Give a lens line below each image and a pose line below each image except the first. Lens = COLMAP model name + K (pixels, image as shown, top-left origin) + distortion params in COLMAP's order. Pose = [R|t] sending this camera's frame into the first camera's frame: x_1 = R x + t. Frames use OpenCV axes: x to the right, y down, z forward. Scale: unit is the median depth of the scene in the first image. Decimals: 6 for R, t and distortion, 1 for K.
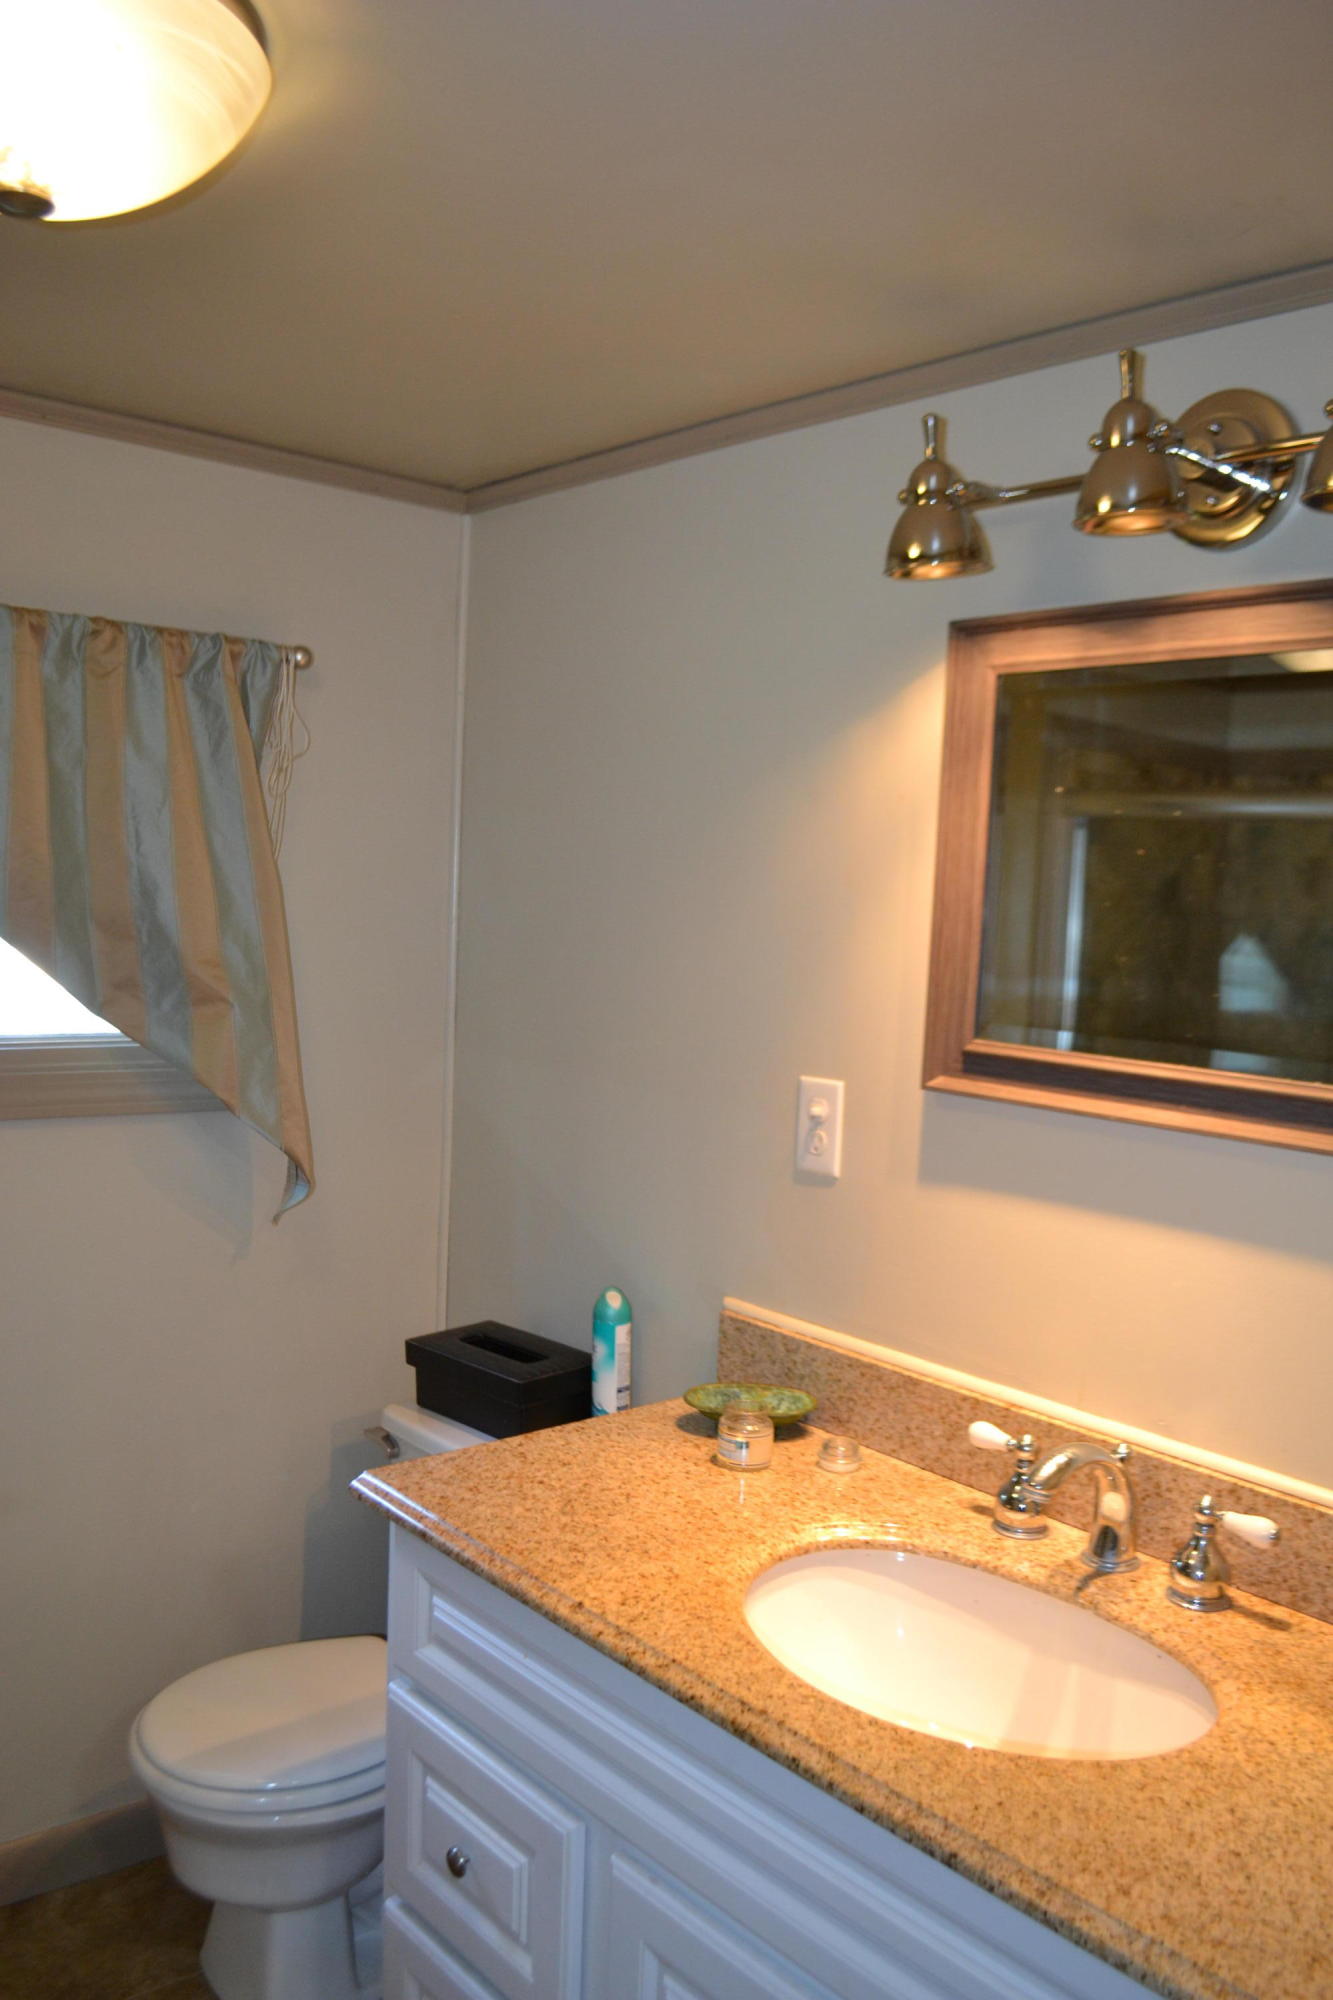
lens RADIAL K [[1603.0, 0, 662.7], [0, 1603.0, 1001.2], [0, 0, 1]] dist [-0.080775, 0.019048]
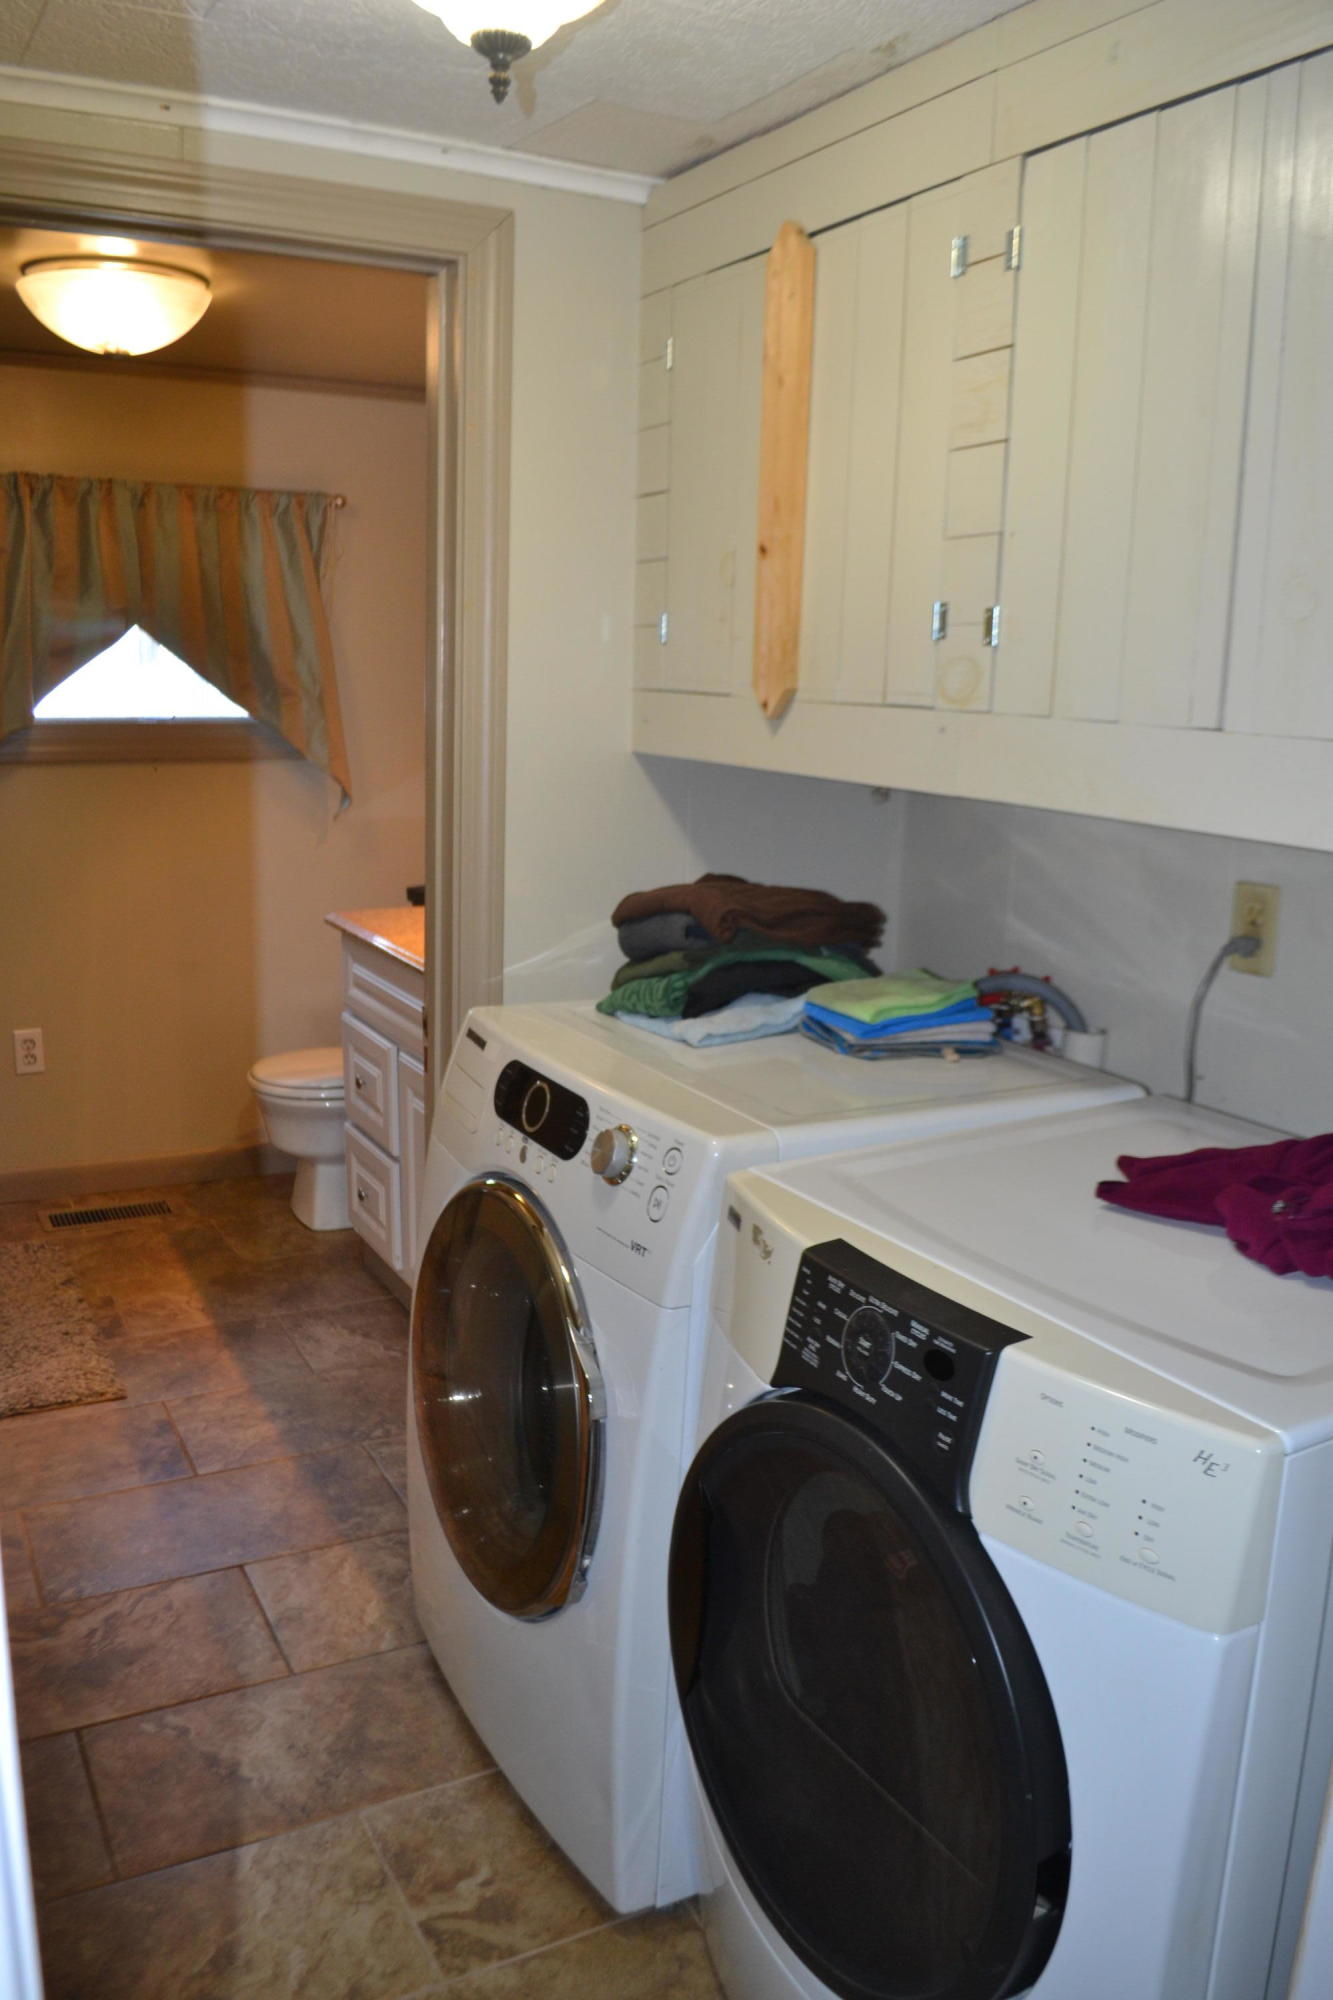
lens RADIAL K [[1603.0, 0, 669.0], [0, 1603.0, 997.0], [0, 0, 1]] dist [-0.080775, 0.019048]
pose [[0.980060, 0.026193, -0.196970, 0.516770], [0.000844, 0.990716, 0.135944, 0.095312], [0.198702, -0.133399, 0.970939, -0.750160]]
